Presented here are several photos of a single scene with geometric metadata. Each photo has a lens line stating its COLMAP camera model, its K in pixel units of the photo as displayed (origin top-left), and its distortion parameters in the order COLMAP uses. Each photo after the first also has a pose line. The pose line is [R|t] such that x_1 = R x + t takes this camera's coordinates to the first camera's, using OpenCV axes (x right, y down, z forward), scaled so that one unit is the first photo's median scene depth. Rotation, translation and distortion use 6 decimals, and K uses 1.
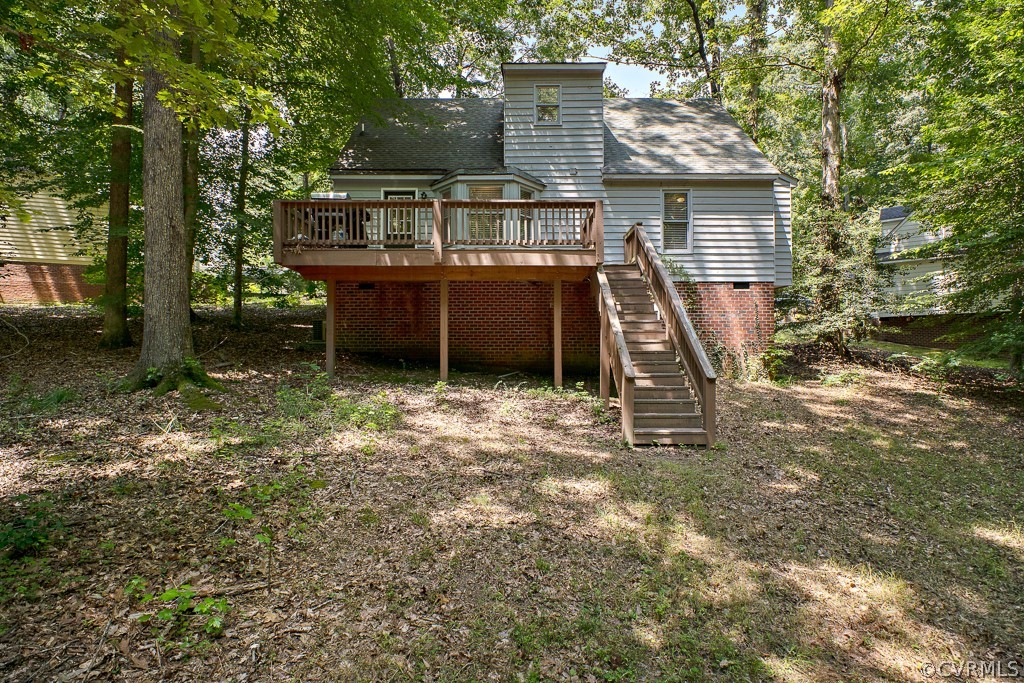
lens RADIAL K [[502.1, 0, 512.0], [0, 502.1, 341.5], [0, 0, 1]] dist [-0.023723, -0.001111]
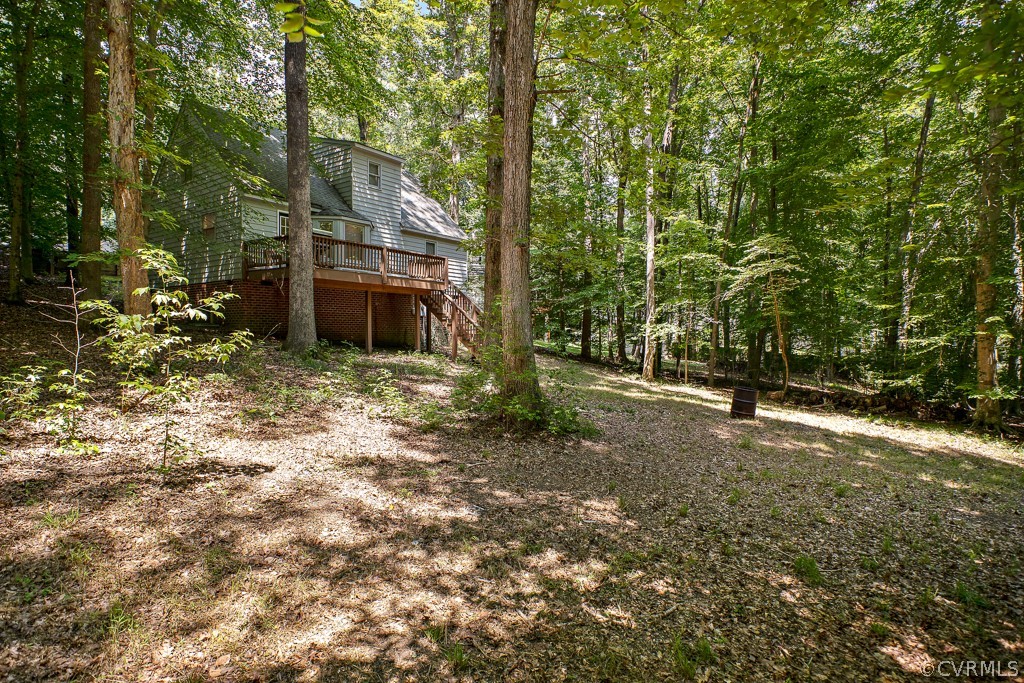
lens RADIAL K [[506.9, 0, 512.0], [0, 506.9, 341.5], [0, 0, 1]] dist [0.000465, -0.000152]
pose [[0.574513, -0.021586, 0.818211, -1.000003], [-0.022155, 0.998876, 0.041909, -0.029436], [-0.818196, -0.042205, 0.573389, -0.286774]]
